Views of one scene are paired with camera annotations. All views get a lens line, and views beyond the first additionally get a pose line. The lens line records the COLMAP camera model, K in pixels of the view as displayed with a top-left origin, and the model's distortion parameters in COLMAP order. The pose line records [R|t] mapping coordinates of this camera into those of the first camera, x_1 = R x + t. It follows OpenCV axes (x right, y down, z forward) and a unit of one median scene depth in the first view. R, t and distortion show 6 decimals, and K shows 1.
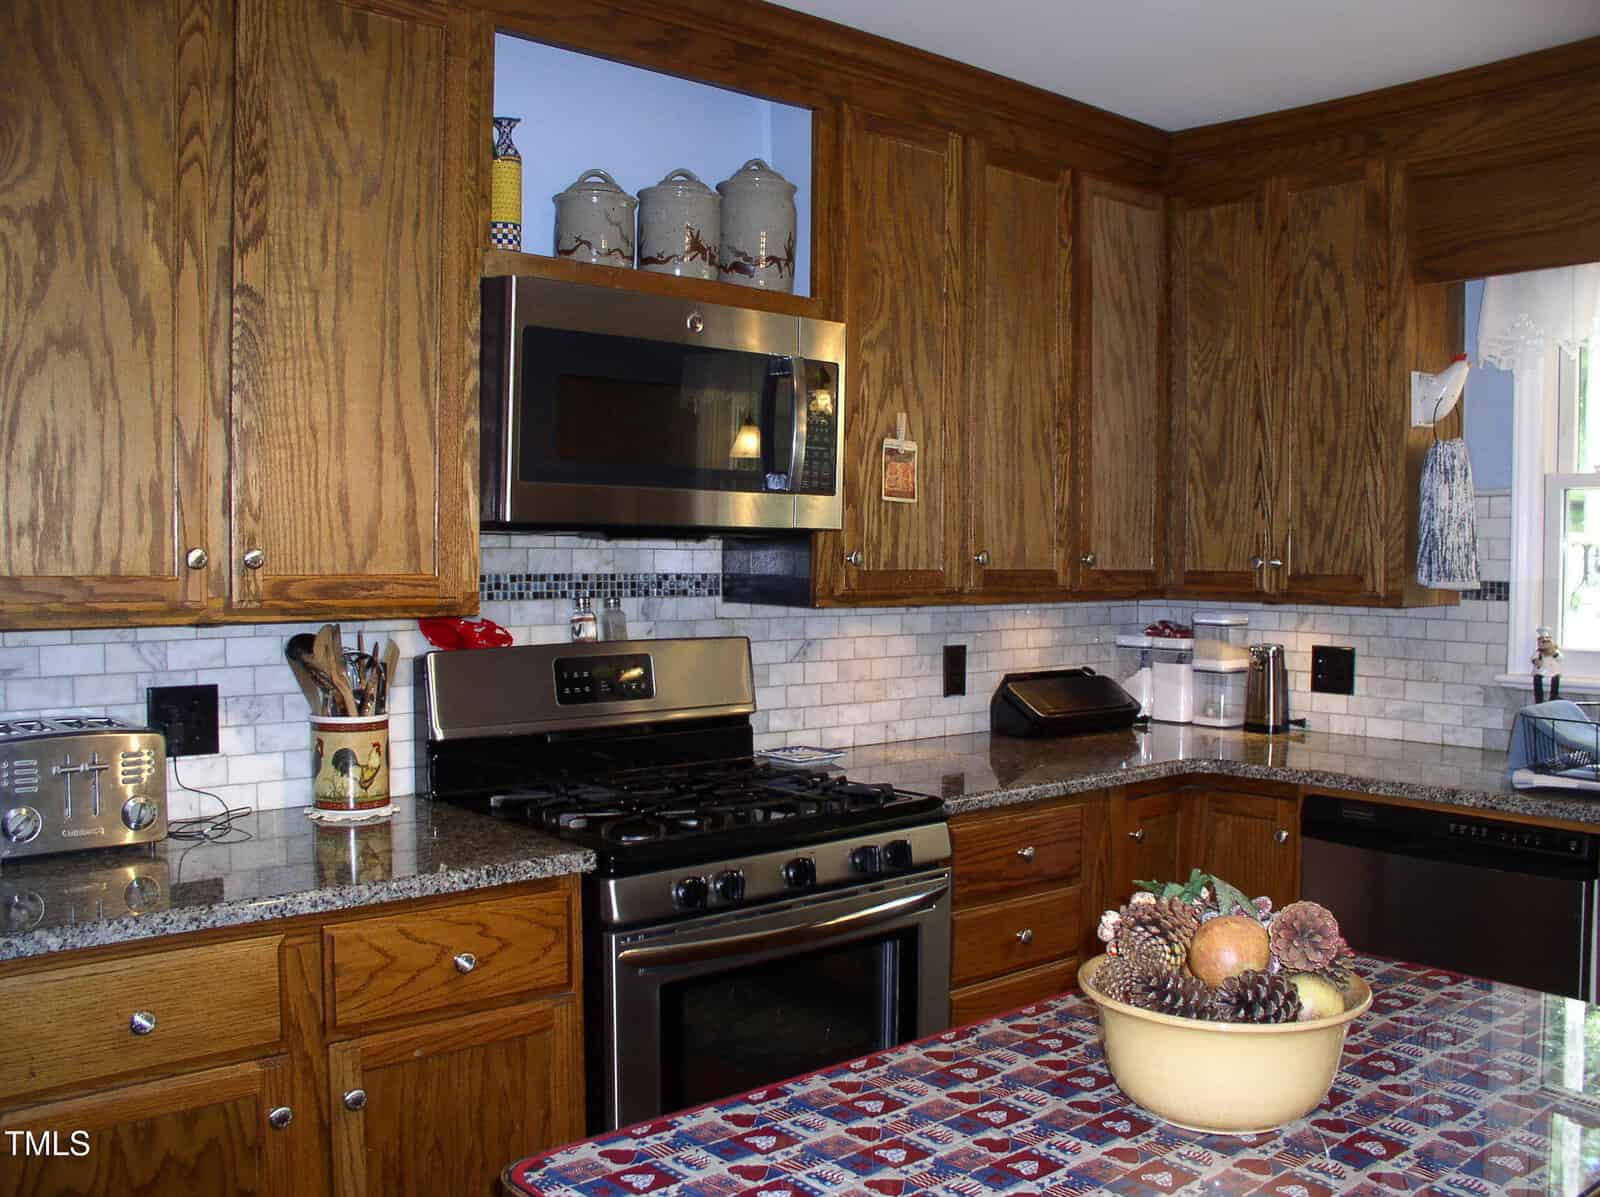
lens RADIAL K [[1493.3, 0, 801.3], [0, 1493.3, 619.3], [0, 0, 1]] dist [-0.224745, 0.296703]
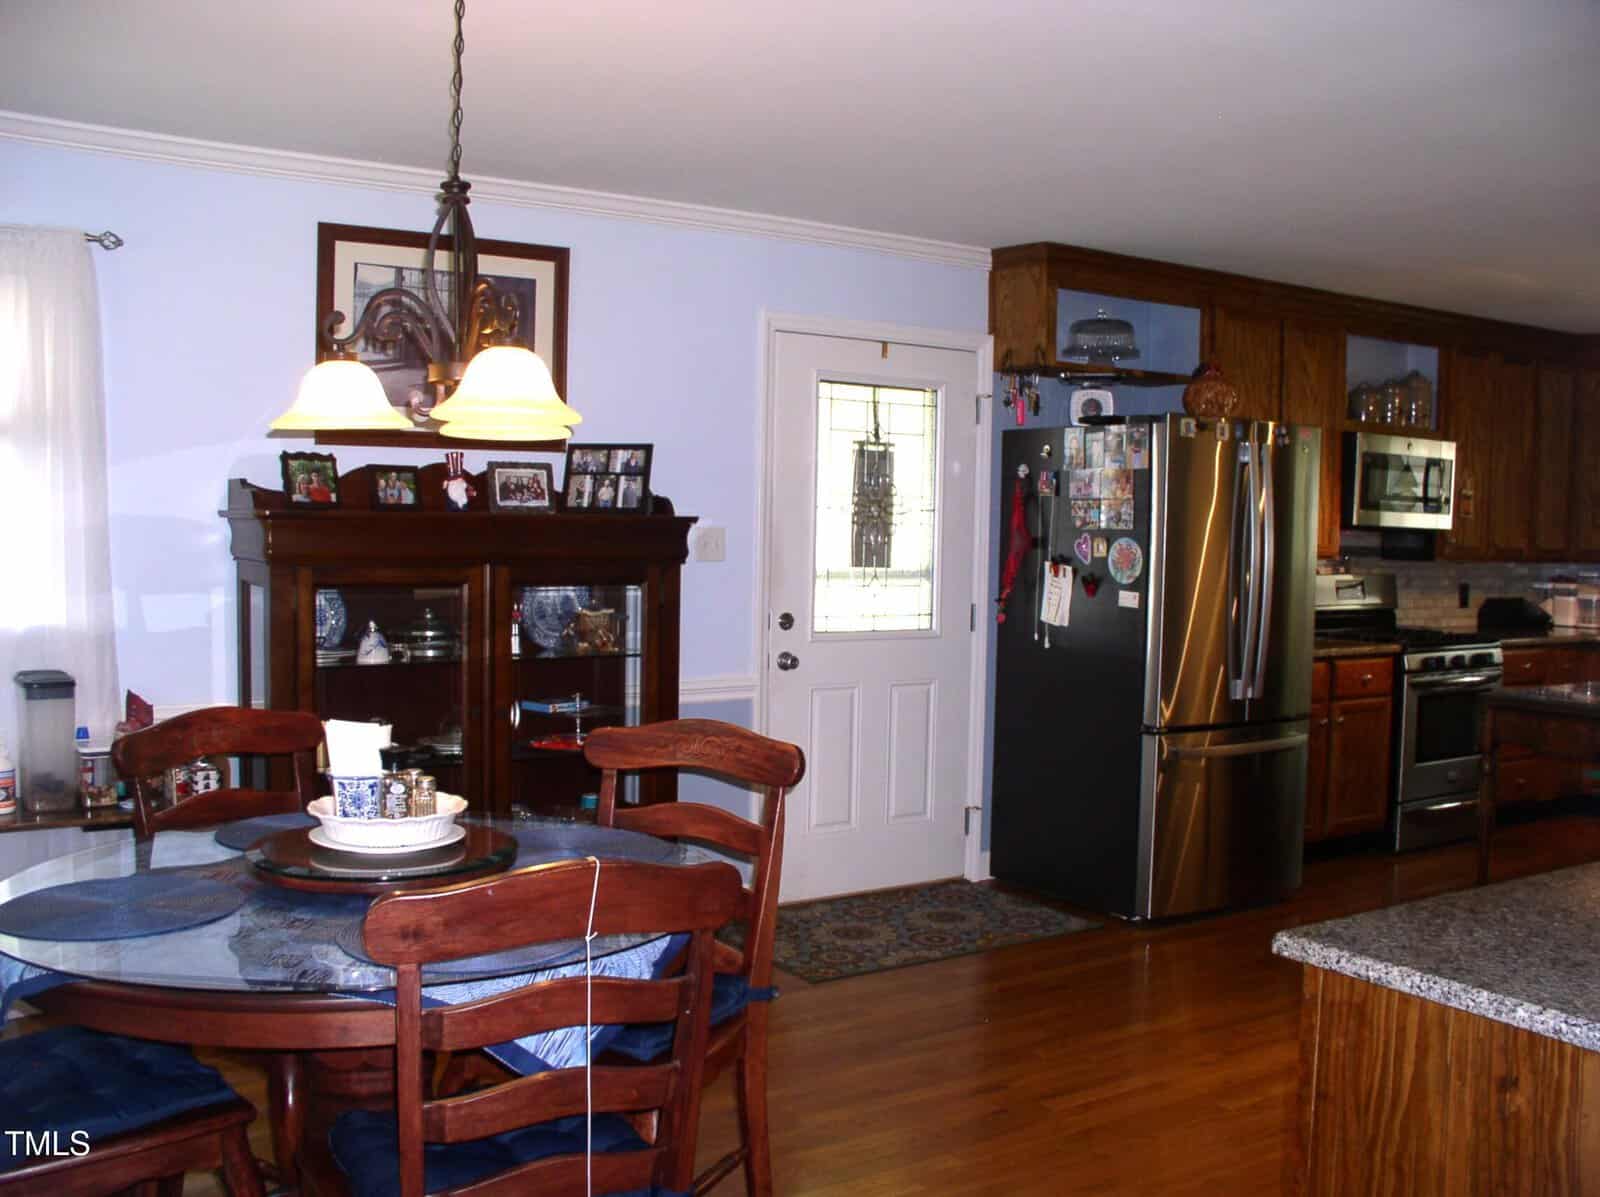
lens RADIAL K [[1493.3, 0, 801.3], [0, 1493.3, 619.3], [0, 0, 1]] dist [-0.224745, 0.296703]
pose [[0.990422, 0.019150, -0.136738, -0.600051], [-0.017384, 0.999750, 0.014096, 0.061150], [0.136974, -0.011584, 0.990507, -1.258386]]
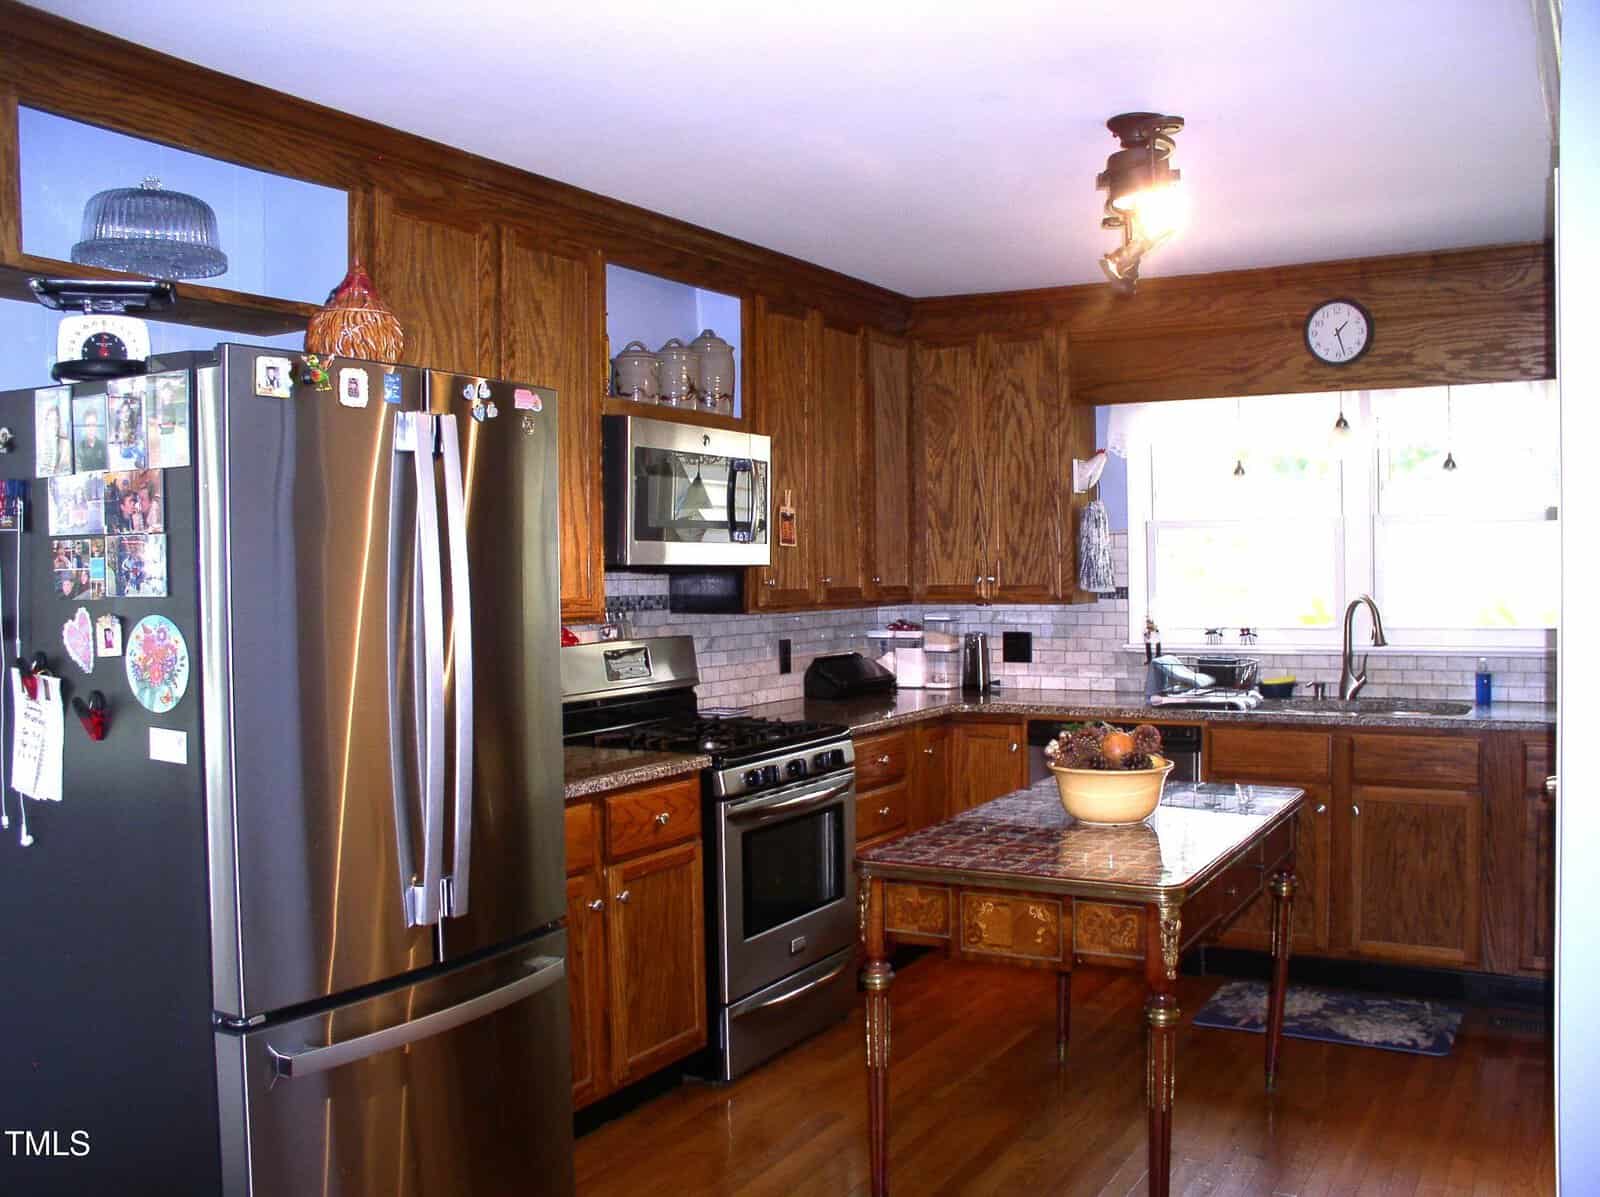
lens RADIAL K [[1493.3, 0, 801.3], [0, 1493.3, 619.3], [0, 0, 1]] dist [-0.224745, 0.296703]
pose [[0.943720, -0.030765, 0.329312, -0.411801], [0.035365, 0.999343, -0.007987, 0.010850], [-0.328850, 0.019184, 0.944187, -0.460577]]
